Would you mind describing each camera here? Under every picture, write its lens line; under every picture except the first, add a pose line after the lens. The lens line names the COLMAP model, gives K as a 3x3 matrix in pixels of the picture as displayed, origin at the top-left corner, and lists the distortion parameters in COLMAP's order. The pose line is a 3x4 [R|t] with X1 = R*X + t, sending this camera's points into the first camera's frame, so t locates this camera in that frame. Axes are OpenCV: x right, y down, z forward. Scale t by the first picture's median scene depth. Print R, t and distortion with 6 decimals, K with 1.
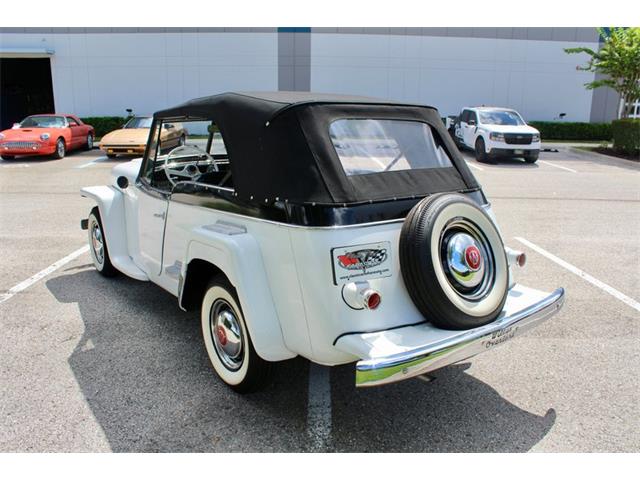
lens RADIAL K [[533.9, 0, 318.1], [0, 533.9, 241.5], [0, 0, 1]] dist [-0.162464, 0.140403]
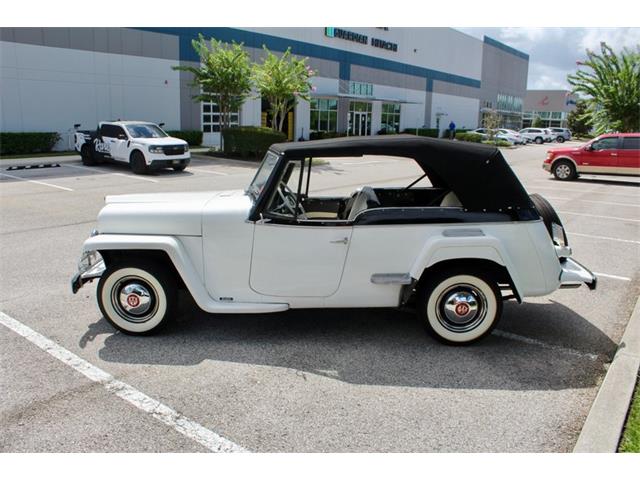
lens RADIAL K [[533.9, 0, 318.3], [0, 533.9, 240.9], [0, 0, 1]] dist [-0.162464, 0.140403]
pose [[0.641373, -0.168002, 0.748609, -0.860169], [0.176791, 0.981835, 0.068876, -0.099457], [-0.746582, 0.088172, 0.659424, 0.196138]]
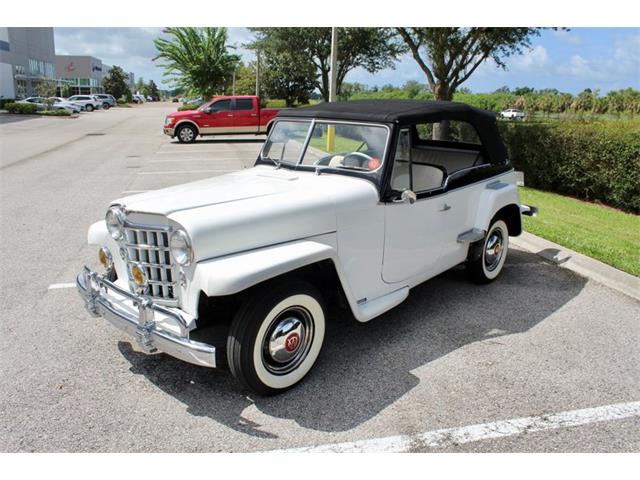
lens RADIAL K [[533.9, 0, 321.2], [0, 533.9, 241.0], [0, 0, 1]] dist [-0.162464, 0.140403]
pose [[-0.178135, -0.270423, 0.946118, -0.969256], [0.214651, 0.927662, 0.305562, -0.279983], [-0.960309, 0.257517, -0.107203, 1.001180]]
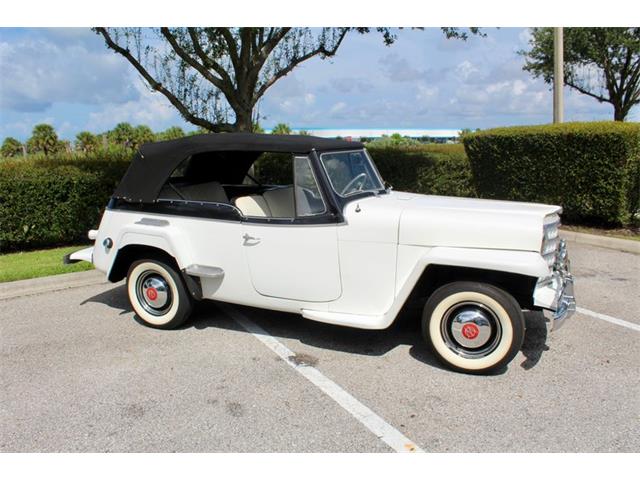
lens RADIAL K [[533.9, 0, 319.3], [0, 533.9, 237.5], [0, 0, 1]] dist [-0.162464, 0.140403]
pose [[-0.868246, 0.096658, -0.486627, 0.337318], [-0.106475, 0.921683, 0.373046, -0.396070], [0.484573, 0.375709, -0.789956, 1.600487]]
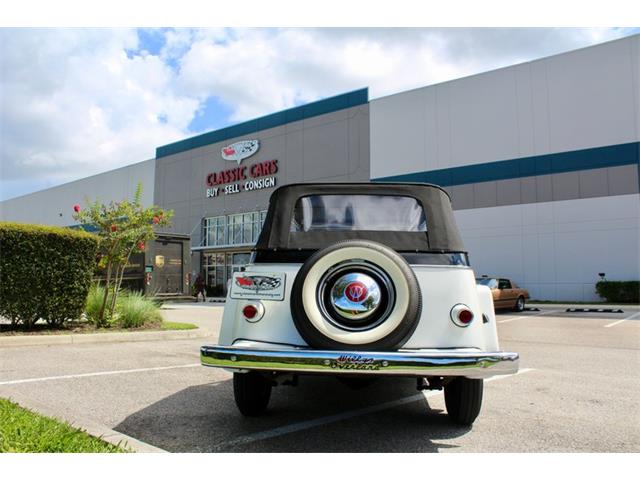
lens RADIAL K [[533.9, 0, 320.8], [0, 533.9, 244.5], [0, 0, 1]] dist [-0.162464, 0.140403]
pose [[0.740107, -0.058484, -0.669941, 0.495381], [-0.166587, 0.949218, -0.266898, 0.122293], [0.651529, 0.309137, 0.692780, 0.080625]]
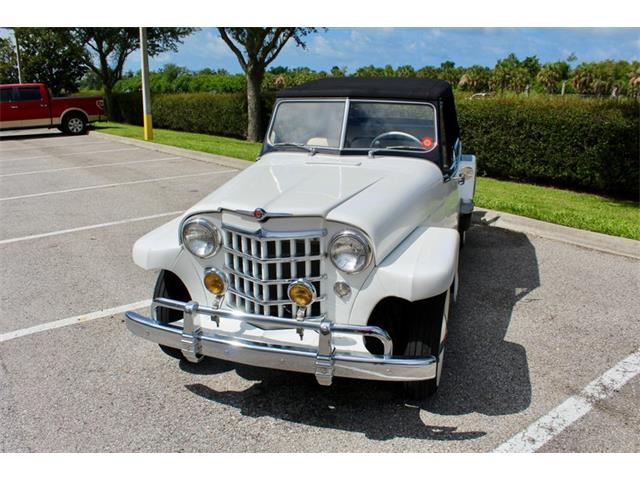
lens RADIAL K [[533.9, 0, 321.7], [0, 533.9, 240.4], [0, 0, 1]] dist [-0.162464, 0.140403]
pose [[-0.584617, -0.244033, 0.773738, -0.761489], [0.183402, 0.889252, 0.419039, -0.347088], [-0.790308, 0.386883, -0.475116, 1.330220]]
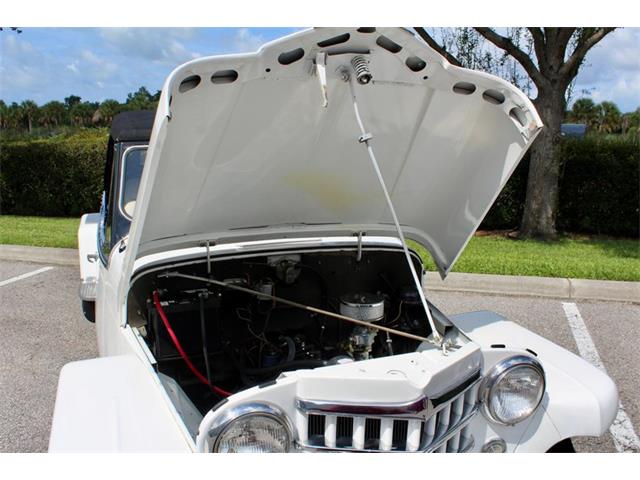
lens RADIAL K [[568.5, 0, 320.1], [0, 568.5, 242.9], [0, 0, 1]] dist [-0.110526, 0.063698]
pose [[-0.953848, -0.078923, 0.289733, -0.387448], [0.055863, 0.901364, 0.429443, -0.345862], [-0.295048, 0.425809, -0.855356, 1.348836]]
